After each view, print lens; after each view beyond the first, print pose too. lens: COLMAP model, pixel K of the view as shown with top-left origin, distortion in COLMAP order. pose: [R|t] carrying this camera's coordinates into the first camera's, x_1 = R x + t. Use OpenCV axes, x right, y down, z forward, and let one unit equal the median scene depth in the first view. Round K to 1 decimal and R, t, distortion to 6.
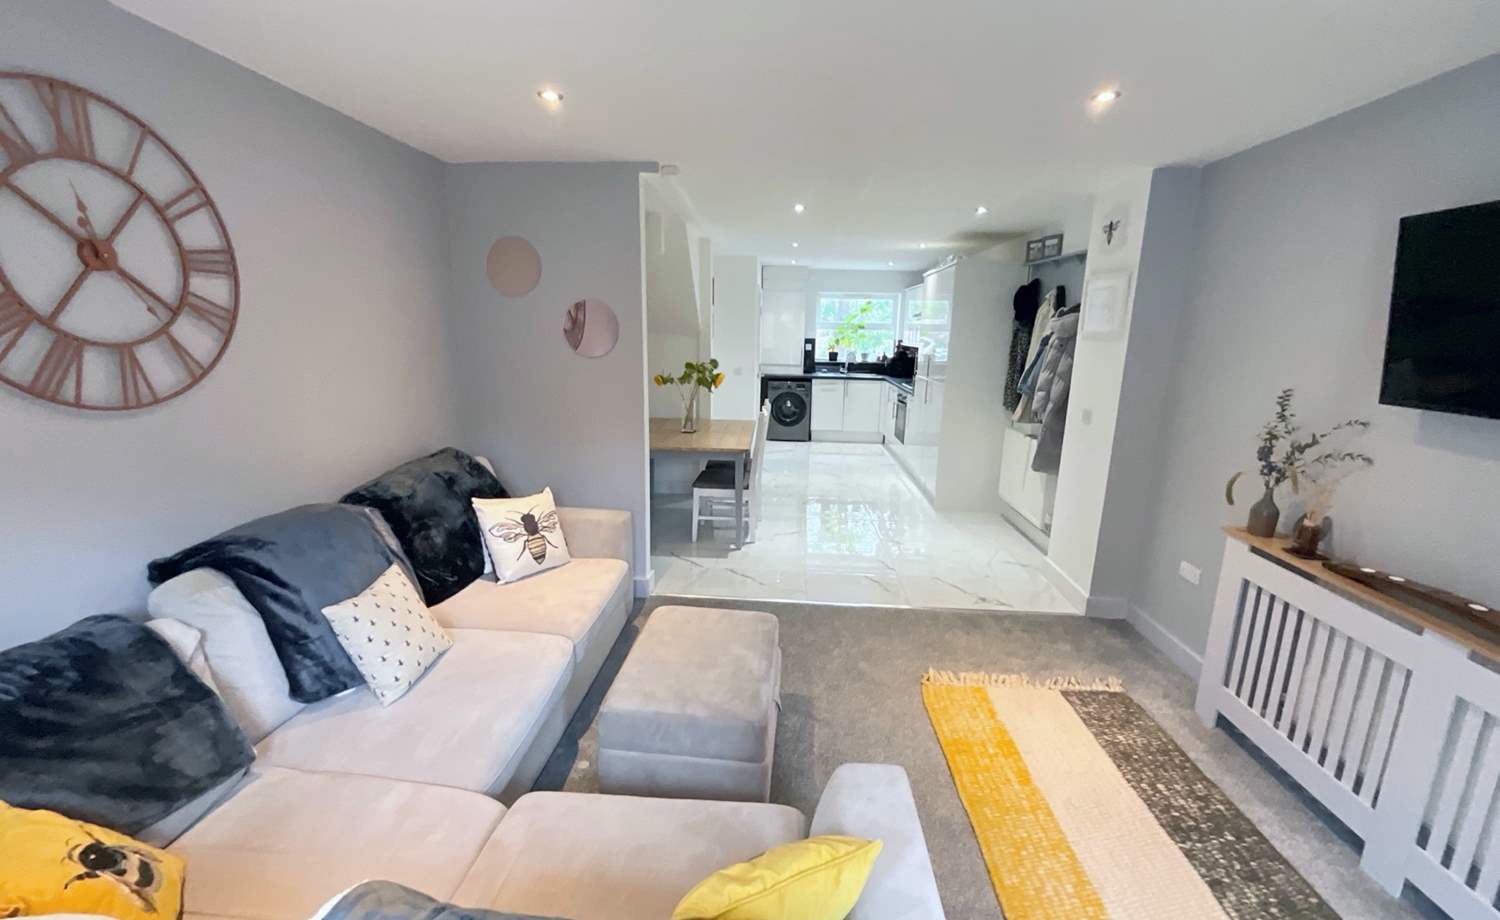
lens RADIAL K [[608.1, 0, 754.5], [0, 608.1, 462.8], [0, 0, 1]] dist [-0.001886, -0.000058]
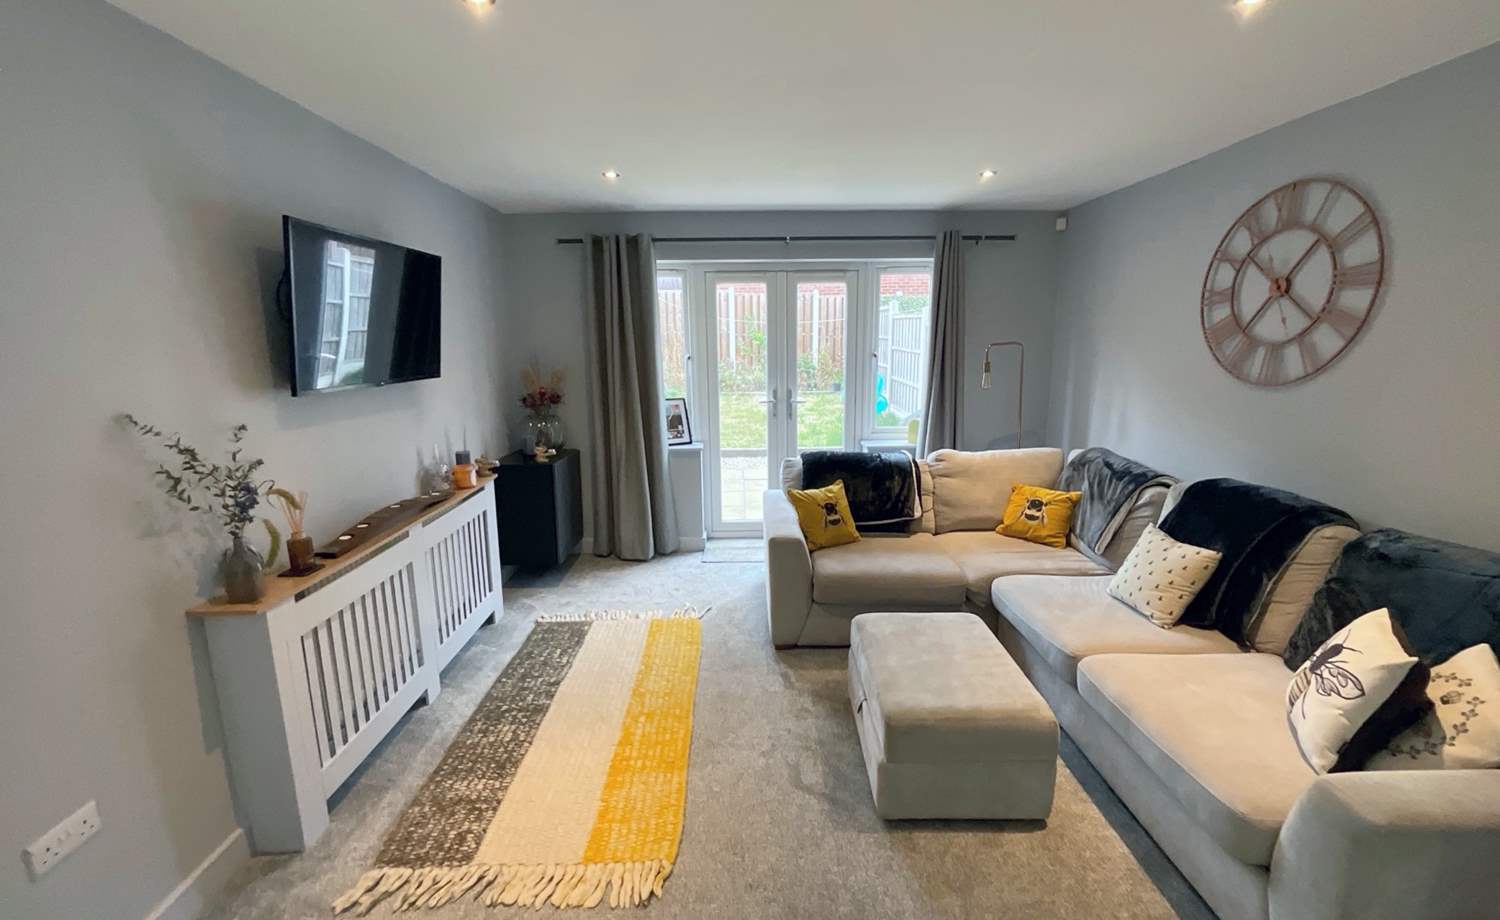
lens RADIAL K [[608.1, 0, 758.3], [0, 608.1, 452.7], [0, 0, 1]] dist [-0.001886, -0.000058]
pose [[-0.996386, 0.009964, -0.084351, 0.288652], [-0.024163, 0.918813, 0.393953, -0.381290], [0.081428, 0.394567, -0.915252, 1.779550]]
